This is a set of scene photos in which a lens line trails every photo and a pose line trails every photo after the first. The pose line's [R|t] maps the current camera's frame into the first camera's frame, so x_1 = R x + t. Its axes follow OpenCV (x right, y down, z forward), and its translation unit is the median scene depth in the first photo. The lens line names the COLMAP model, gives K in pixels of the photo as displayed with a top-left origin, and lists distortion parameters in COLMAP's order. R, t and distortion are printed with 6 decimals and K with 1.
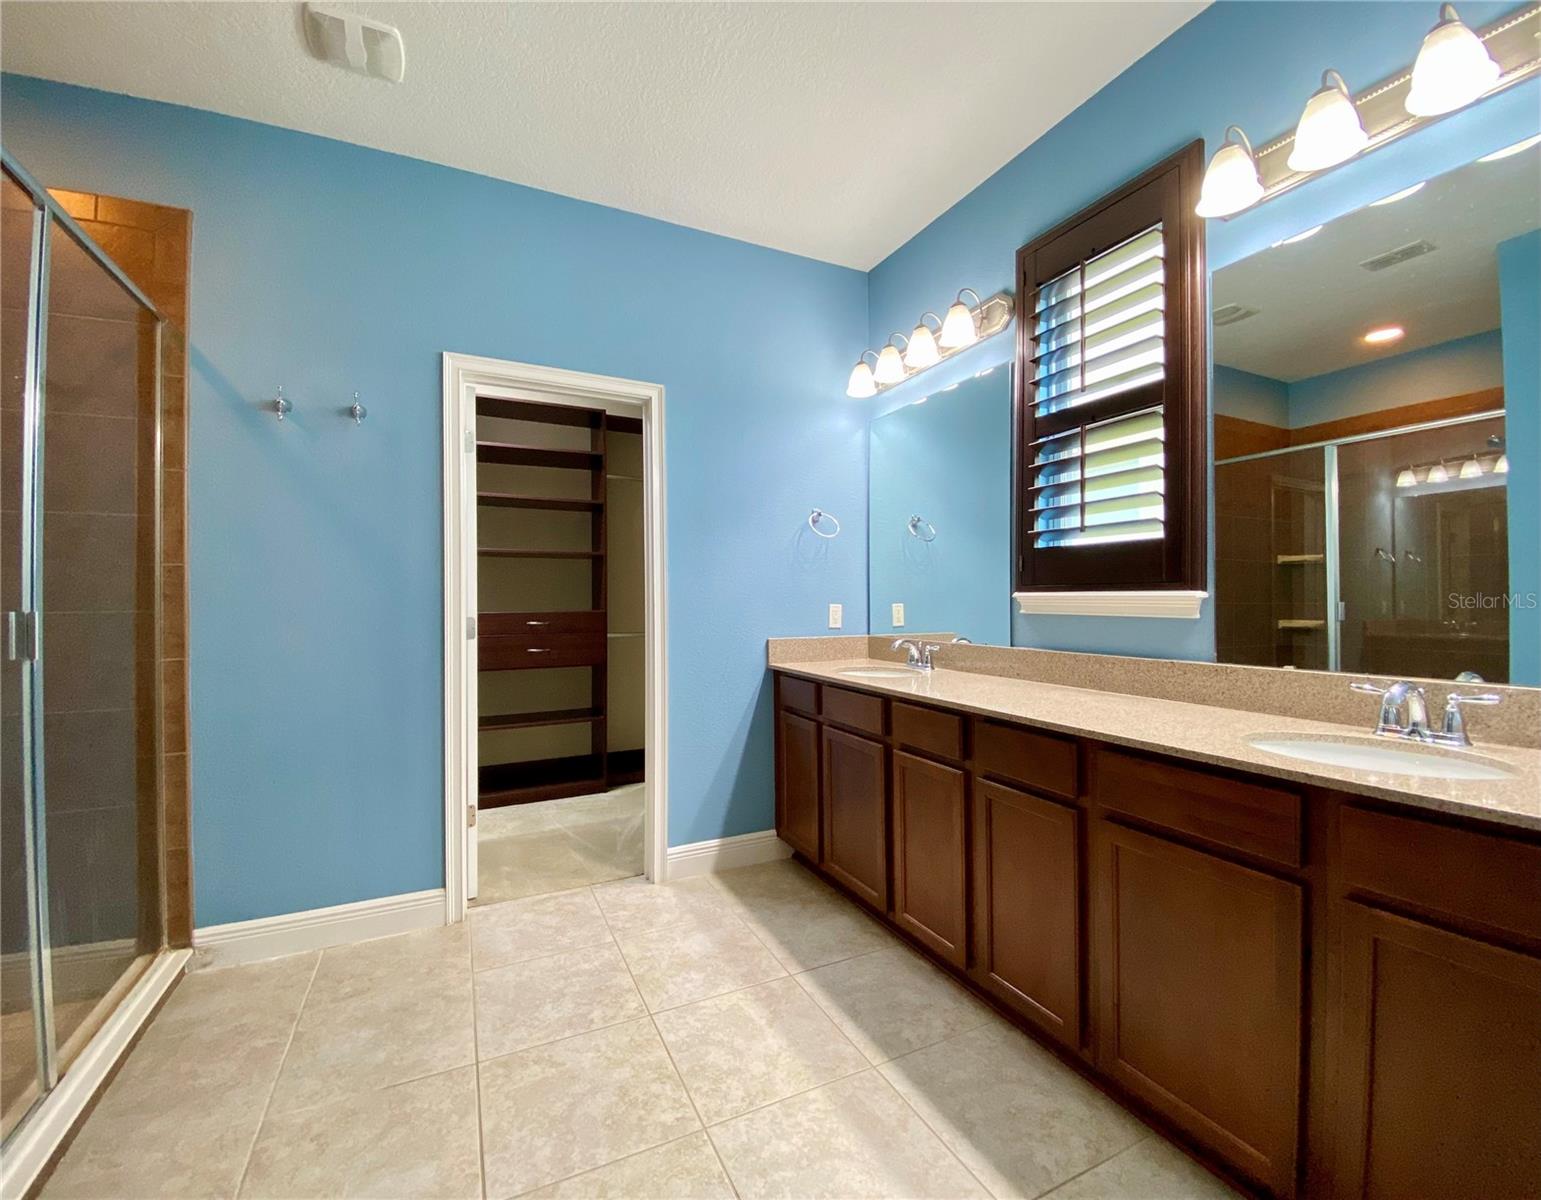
lens RADIAL K [[669.7, 0, 774.7], [0, 669.7, 597.2], [0, 0, 1]] dist [-0.004523, -0.000335]
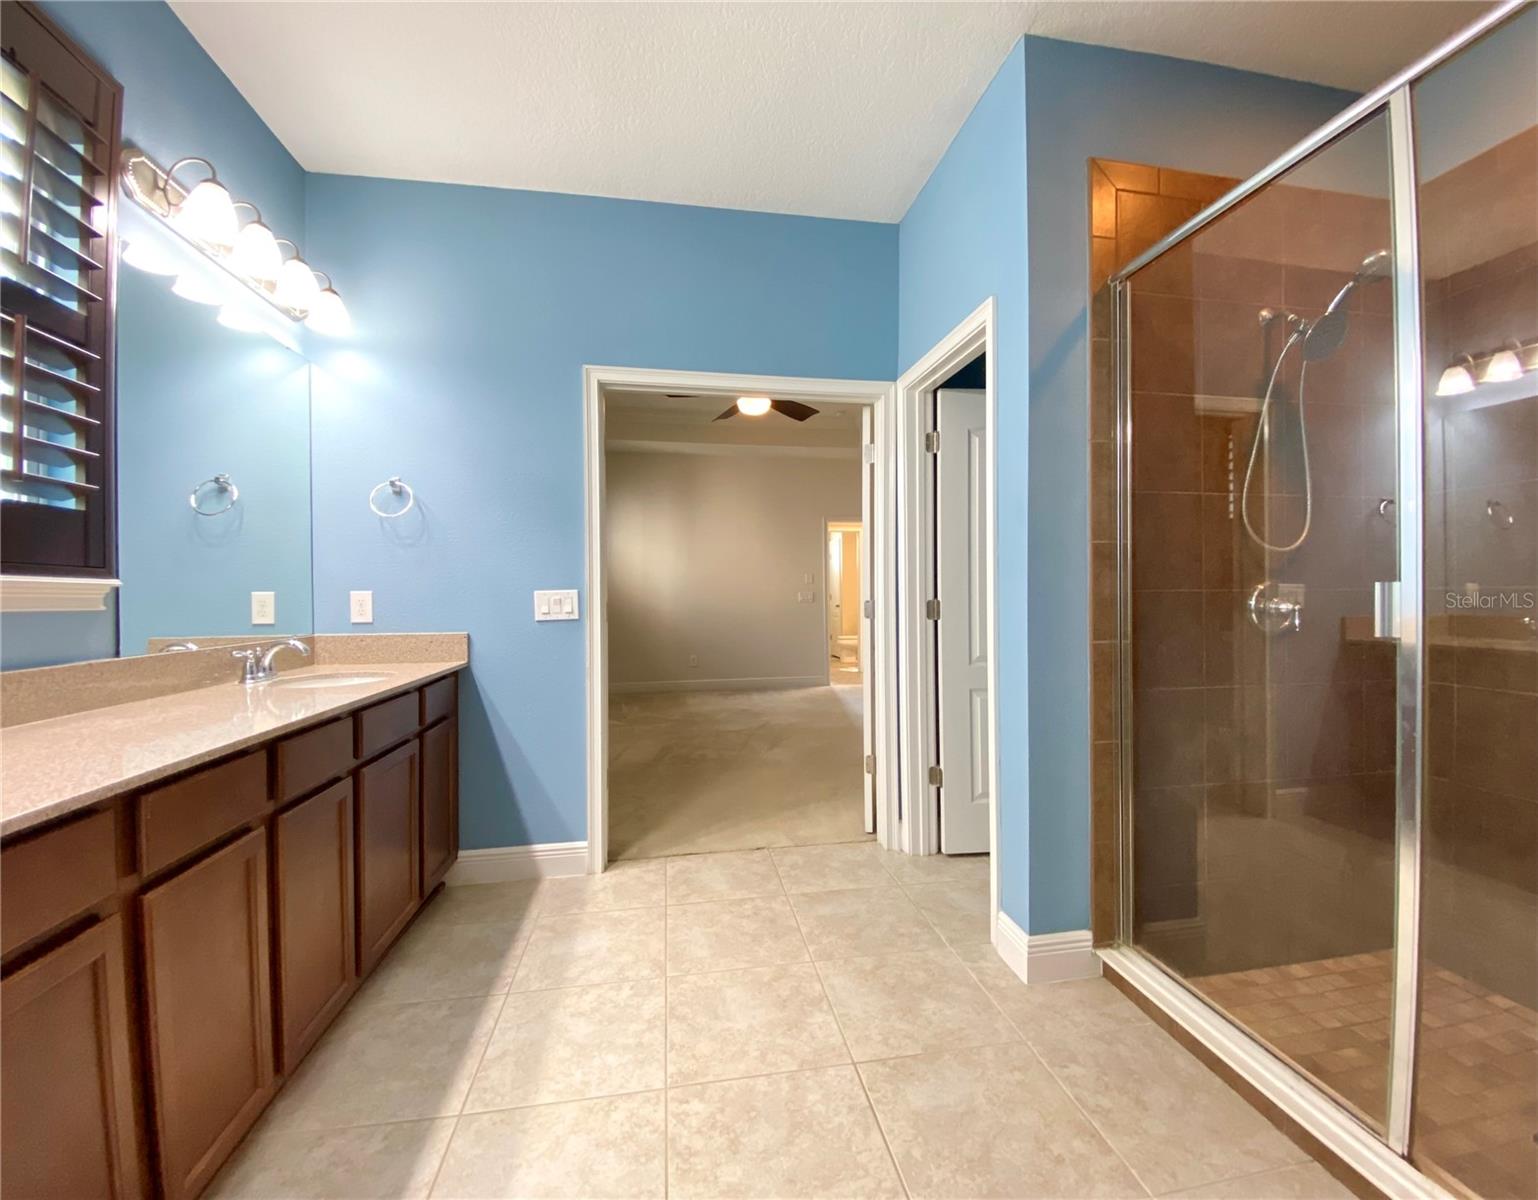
lens RADIAL K [[636.2, 0, 760.6], [0, 636.2, 605.3], [0, 0, 1]] dist [-0.001213, -0.000098]
pose [[-0.952643, 0.008818, 0.303963, -0.423047], [0.011572, 0.999907, 0.007260, 0.026592], [-0.303871, 0.010434, -0.952656, 1.446661]]
